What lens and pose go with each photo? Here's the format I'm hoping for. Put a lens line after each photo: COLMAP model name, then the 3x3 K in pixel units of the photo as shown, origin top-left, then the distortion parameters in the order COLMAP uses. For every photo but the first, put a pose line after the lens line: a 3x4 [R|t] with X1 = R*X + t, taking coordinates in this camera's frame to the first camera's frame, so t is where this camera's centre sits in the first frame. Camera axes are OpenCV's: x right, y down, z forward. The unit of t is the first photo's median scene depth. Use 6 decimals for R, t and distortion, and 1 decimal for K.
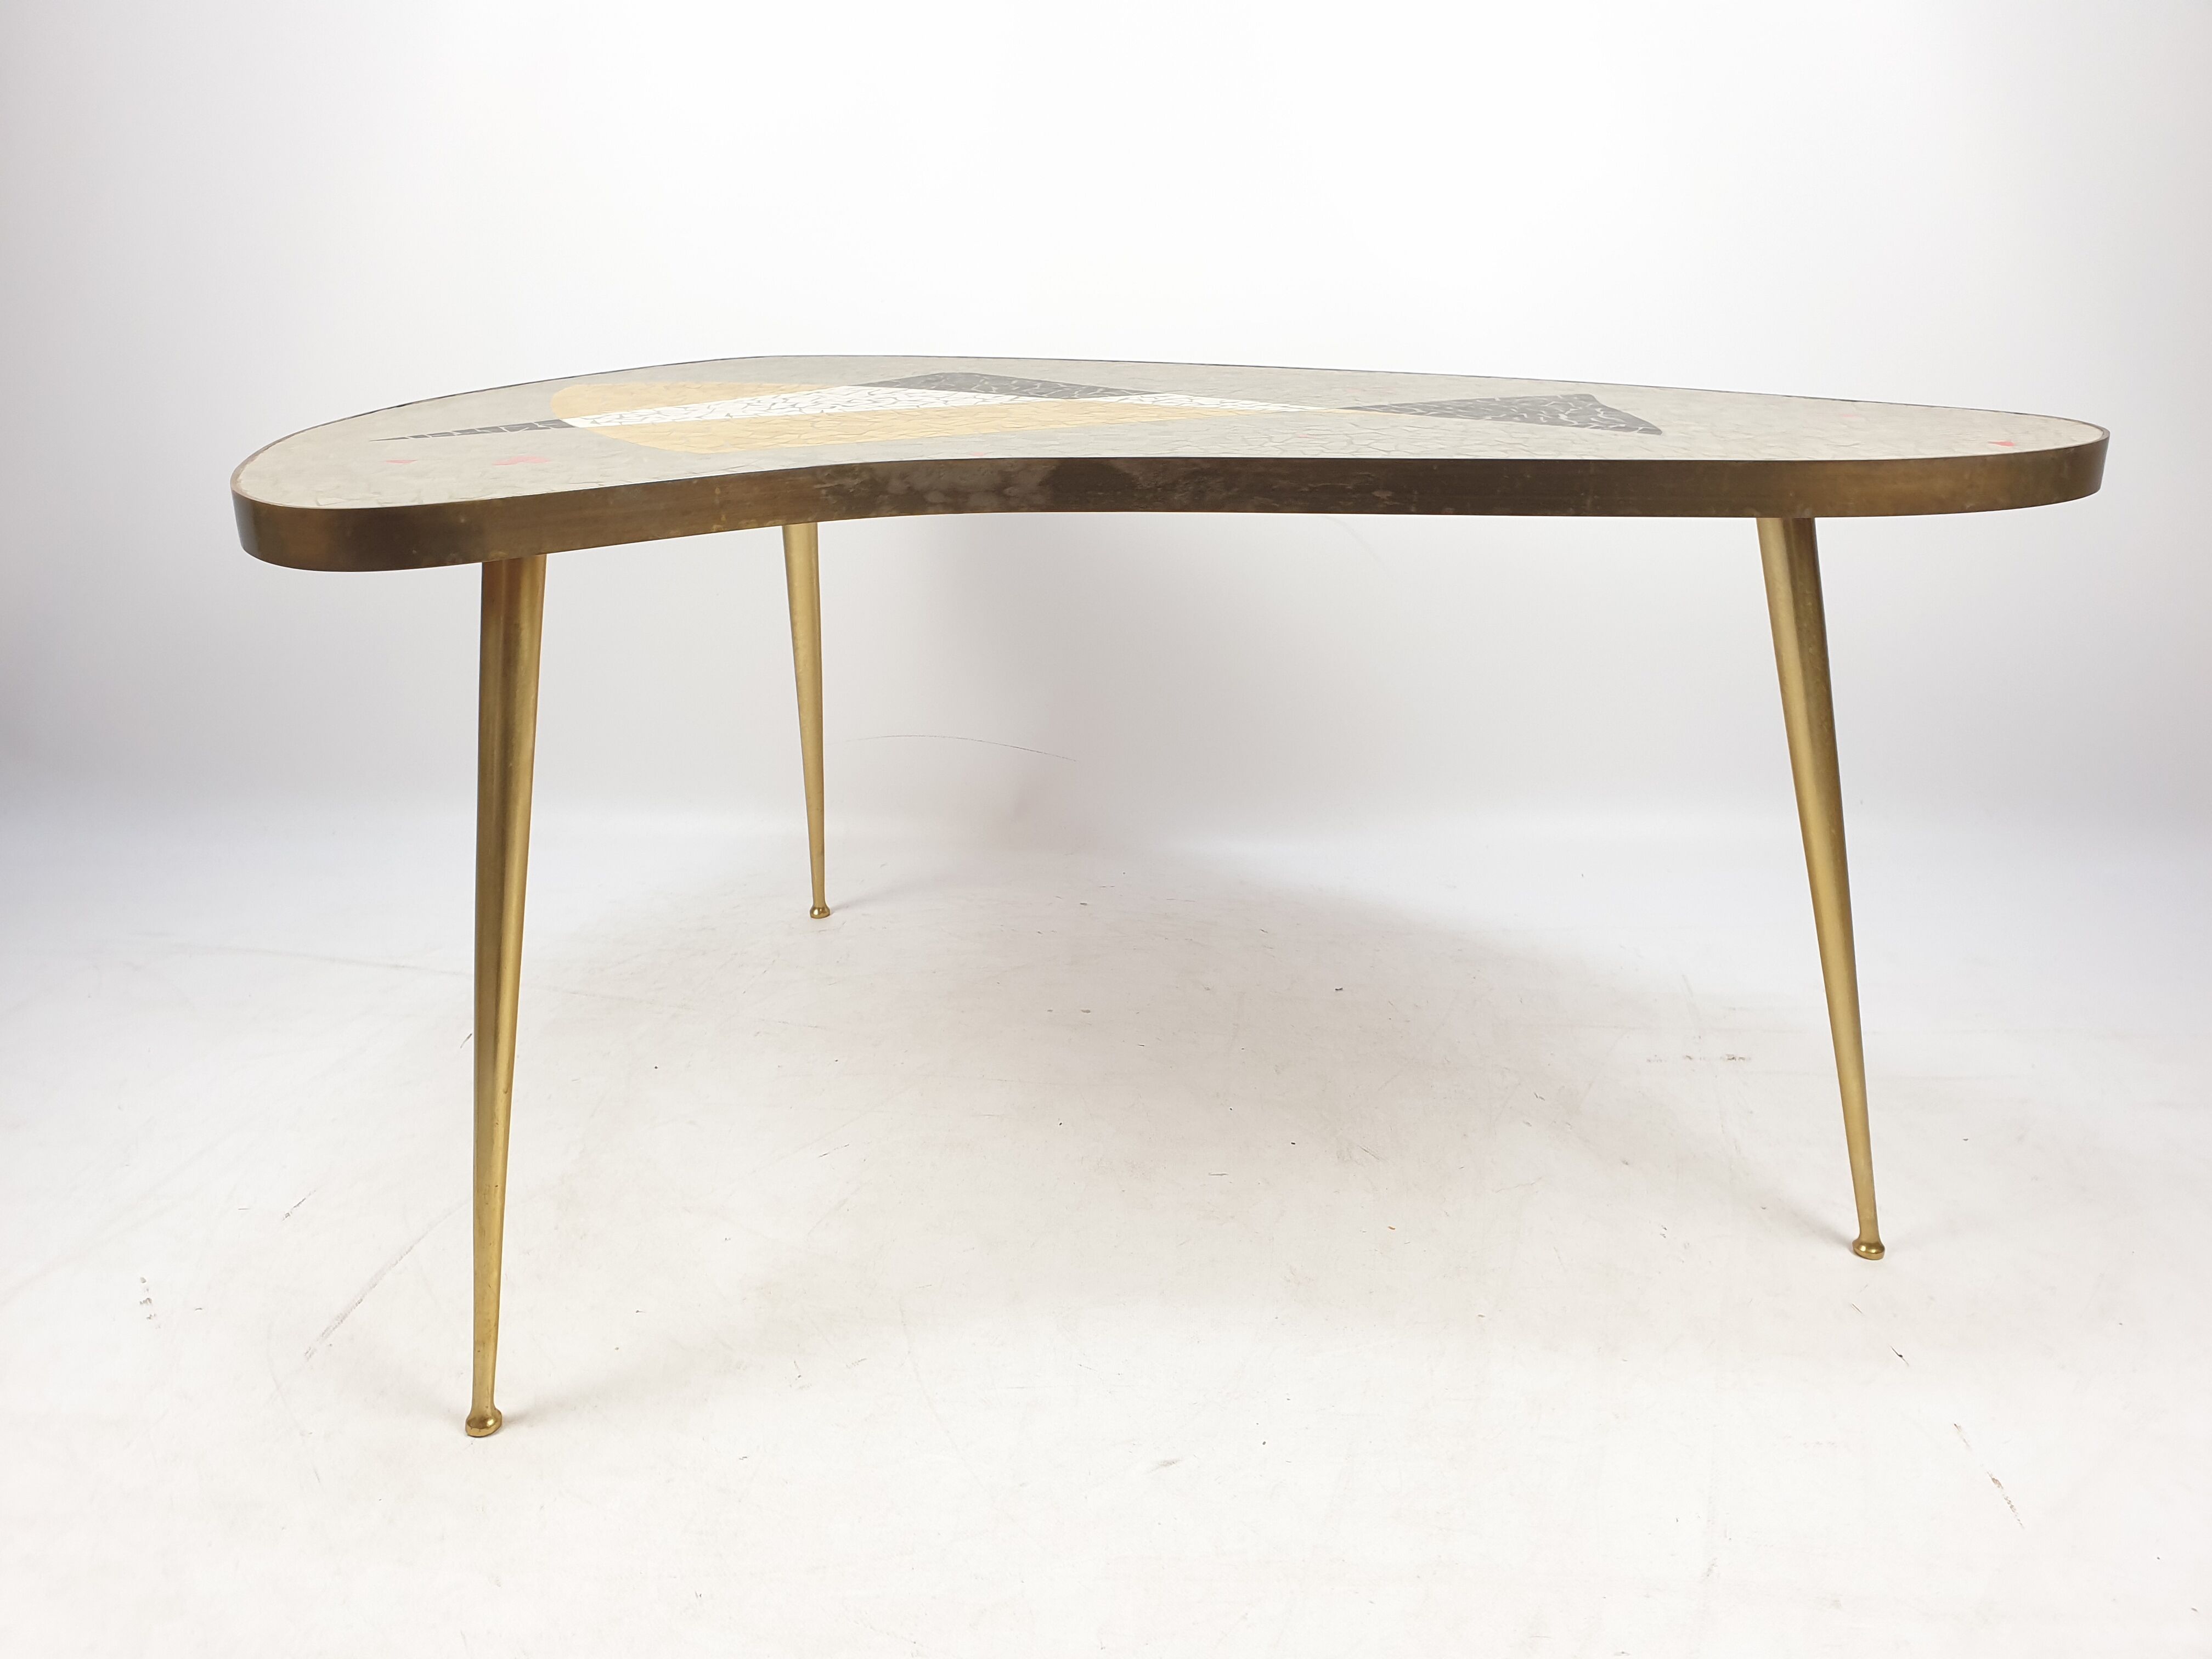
lens RADIAL K [[1700.4, 0, 1114.5], [0, 1700.4, 679.9], [0, 0, 1]] dist [0.001719, 0.010693]
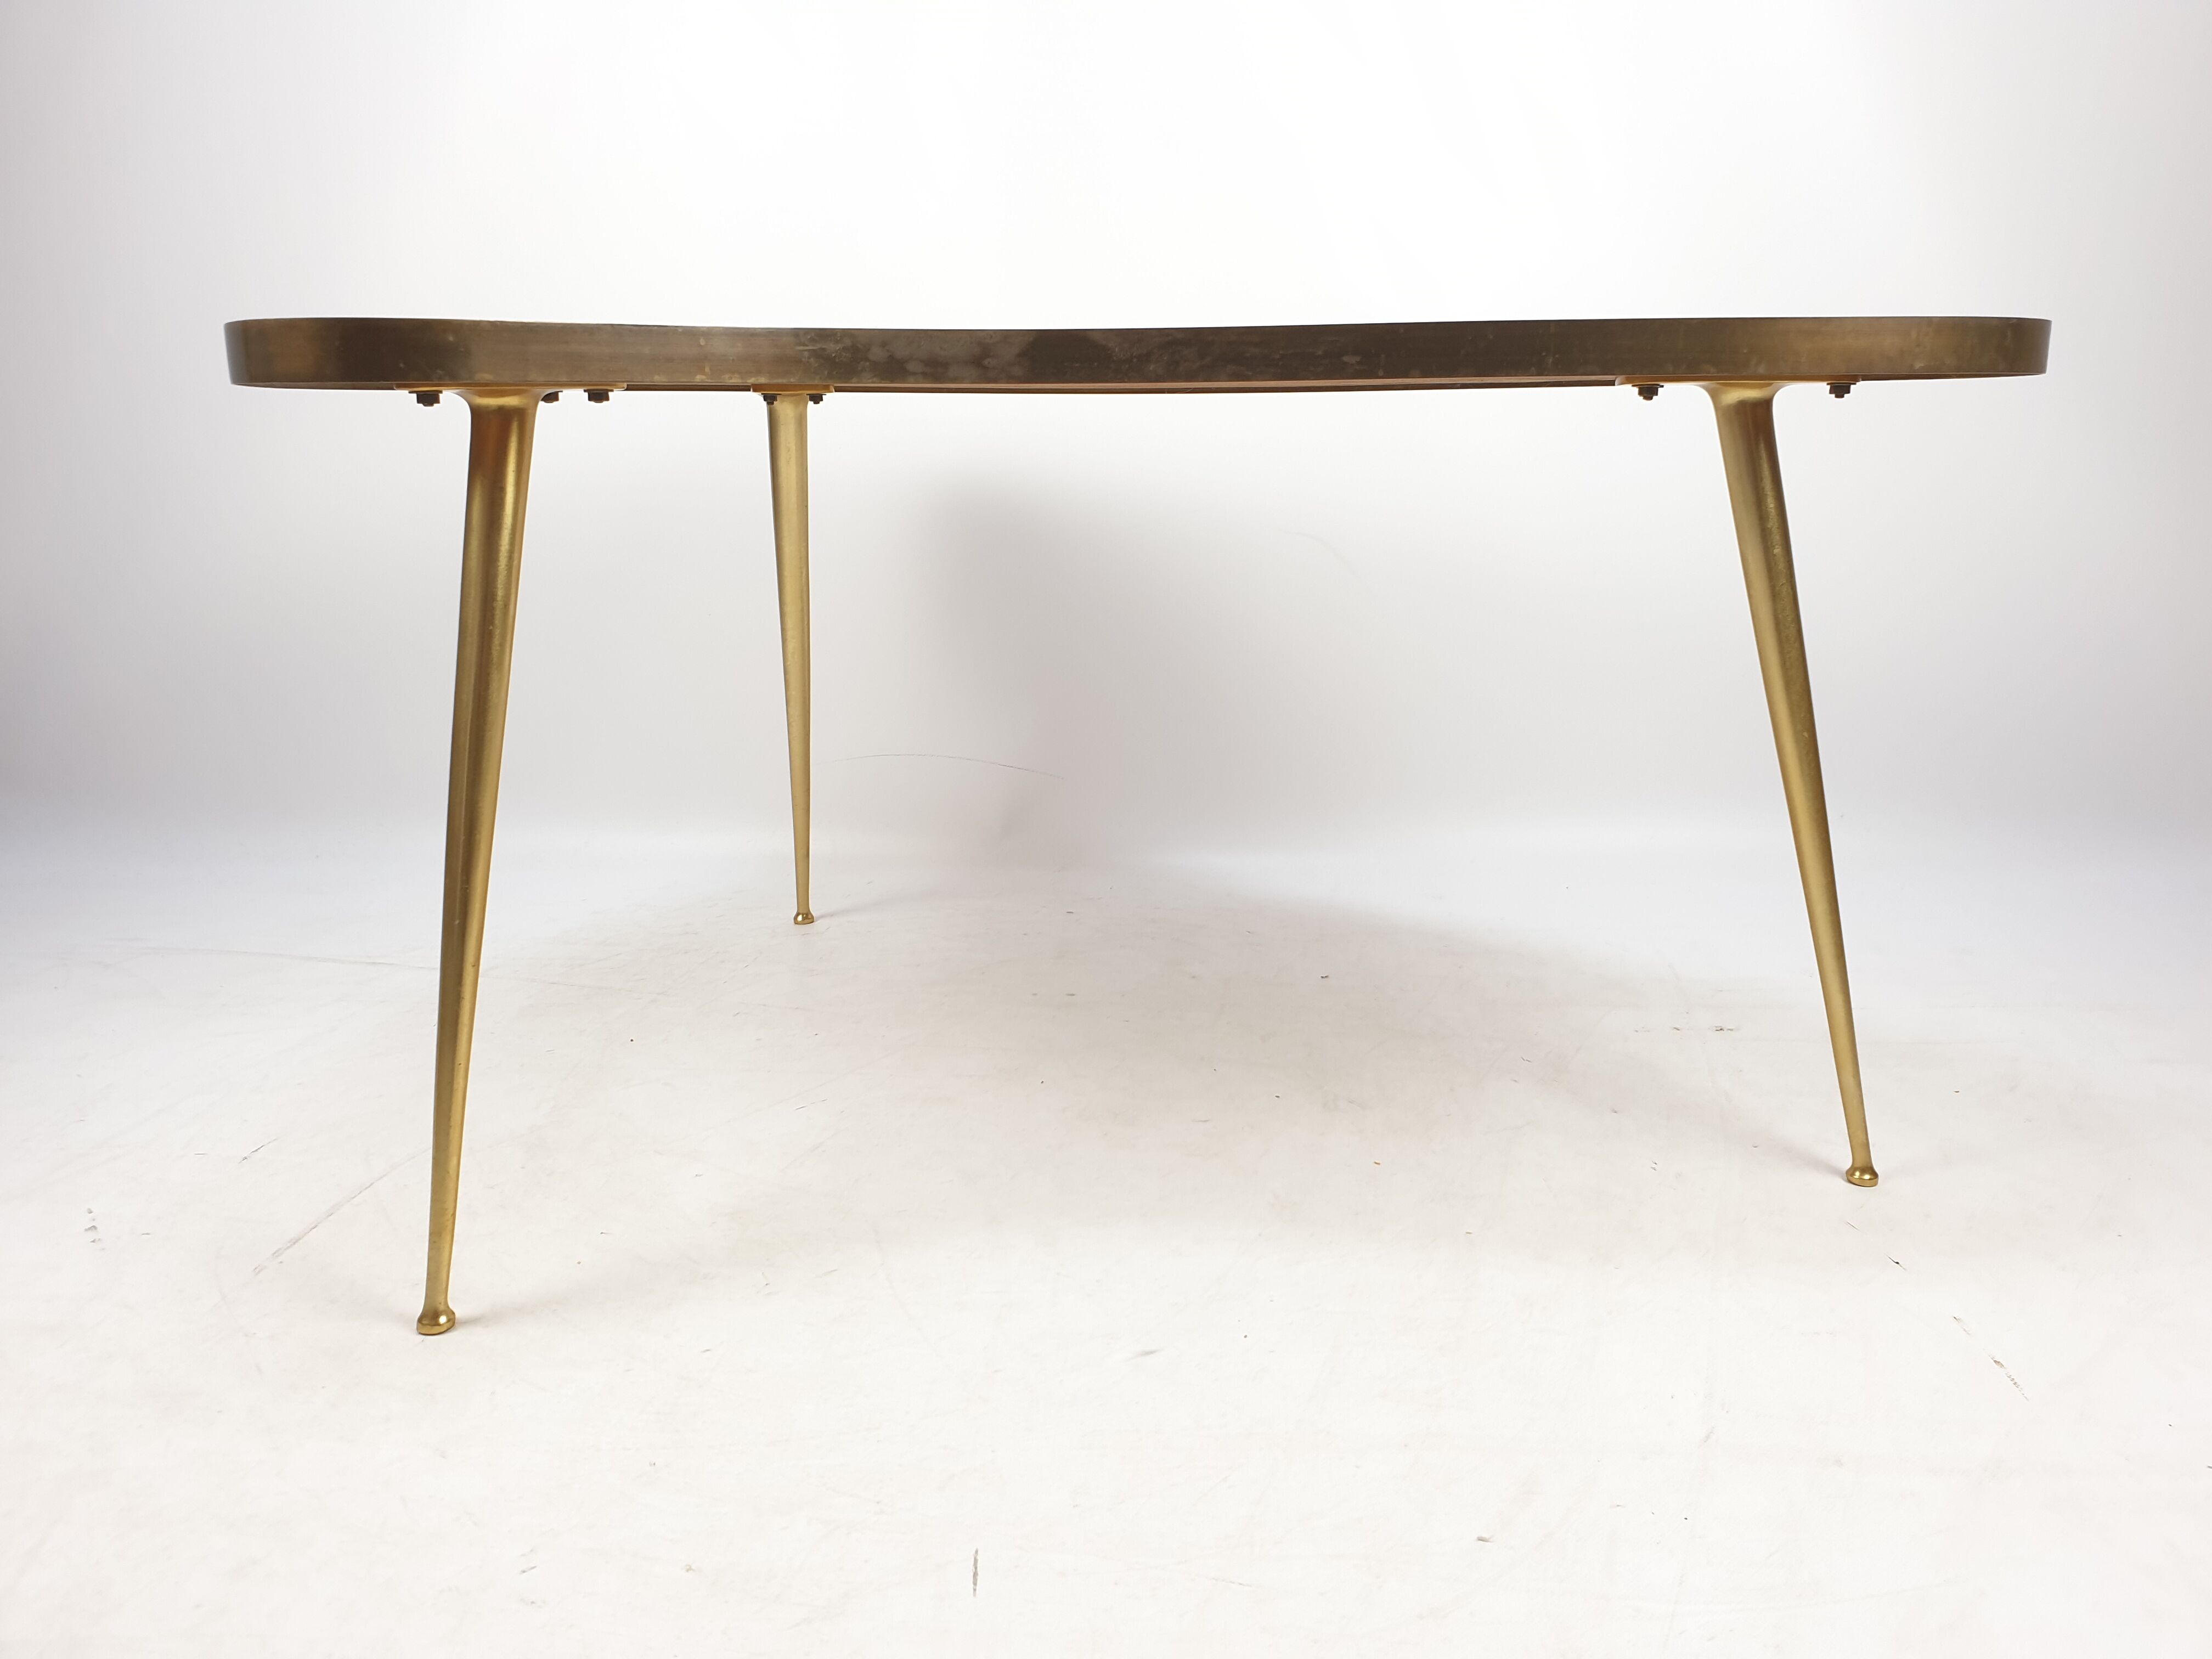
lens RADIAL K [[1677.3, 0, 1132.7], [0, 1677.3, 684.6], [0, 0, 1]] dist [0.011594, 0.001893]
pose [[0.999925, -0.001444, 0.012202, 0.010800], [0.002754, 0.994138, -0.108088, 0.167357], [-0.011974, 0.108113, 0.994066, 0.009786]]
